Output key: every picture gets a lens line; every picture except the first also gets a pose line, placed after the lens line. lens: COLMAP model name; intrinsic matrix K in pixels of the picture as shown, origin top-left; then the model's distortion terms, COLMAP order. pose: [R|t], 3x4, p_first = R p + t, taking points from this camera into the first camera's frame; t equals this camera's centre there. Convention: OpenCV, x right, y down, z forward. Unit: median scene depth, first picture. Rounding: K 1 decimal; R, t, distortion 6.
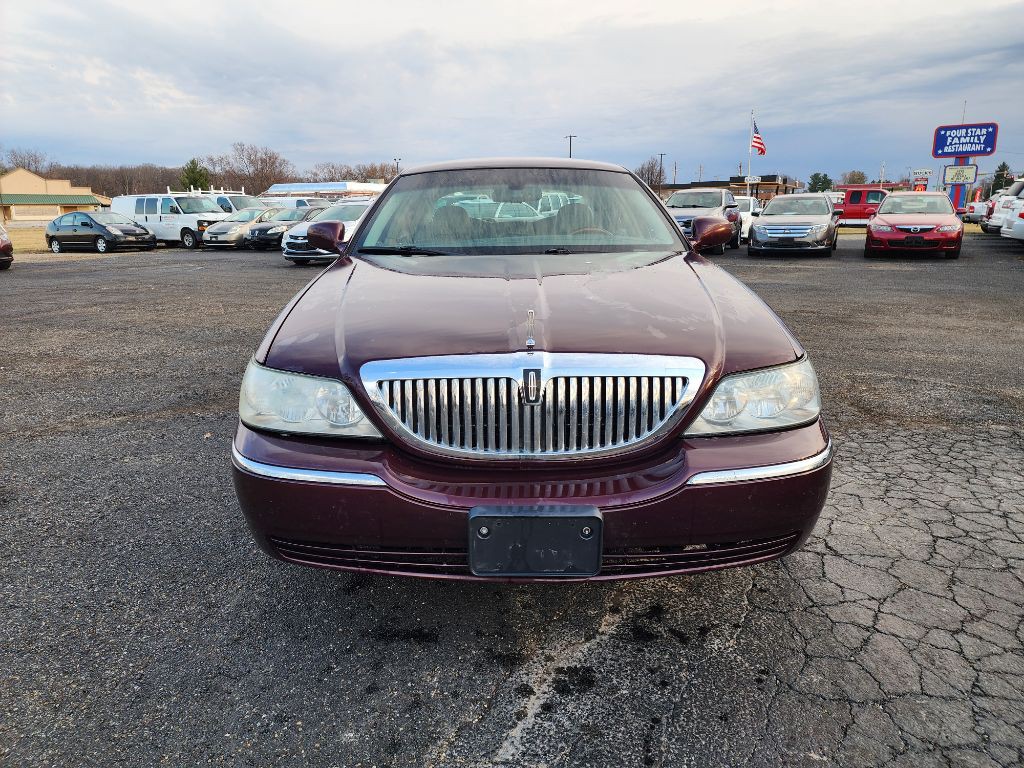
lens RADIAL K [[683.3, 0, 501.5], [0, 683.3, 367.8], [0, 0, 1]] dist [0.063378, -0.065981]
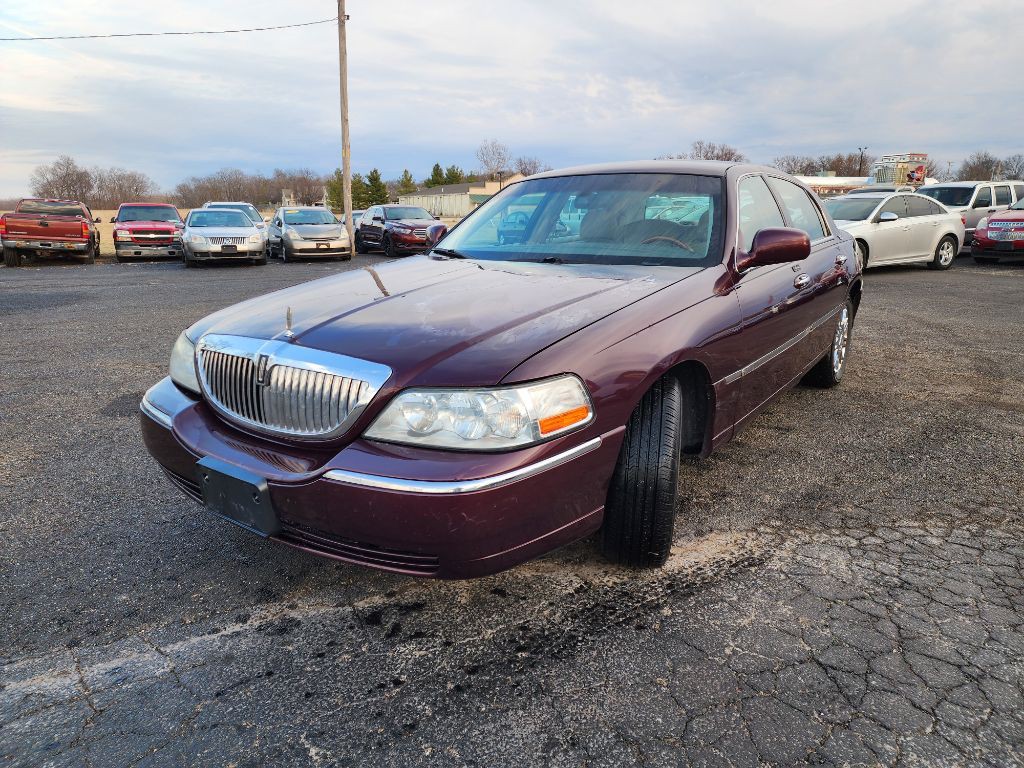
lens RADIAL K [[683.3, 0, 501.5], [0, 683.3, 367.8], [0, 0, 1]] dist [0.063378, -0.065981]
pose [[0.809726, 0.132262, -0.571708, 0.379945], [-0.129309, 0.990536, 0.046012, -0.030018], [0.572383, 0.036670, 0.819166, 0.092224]]
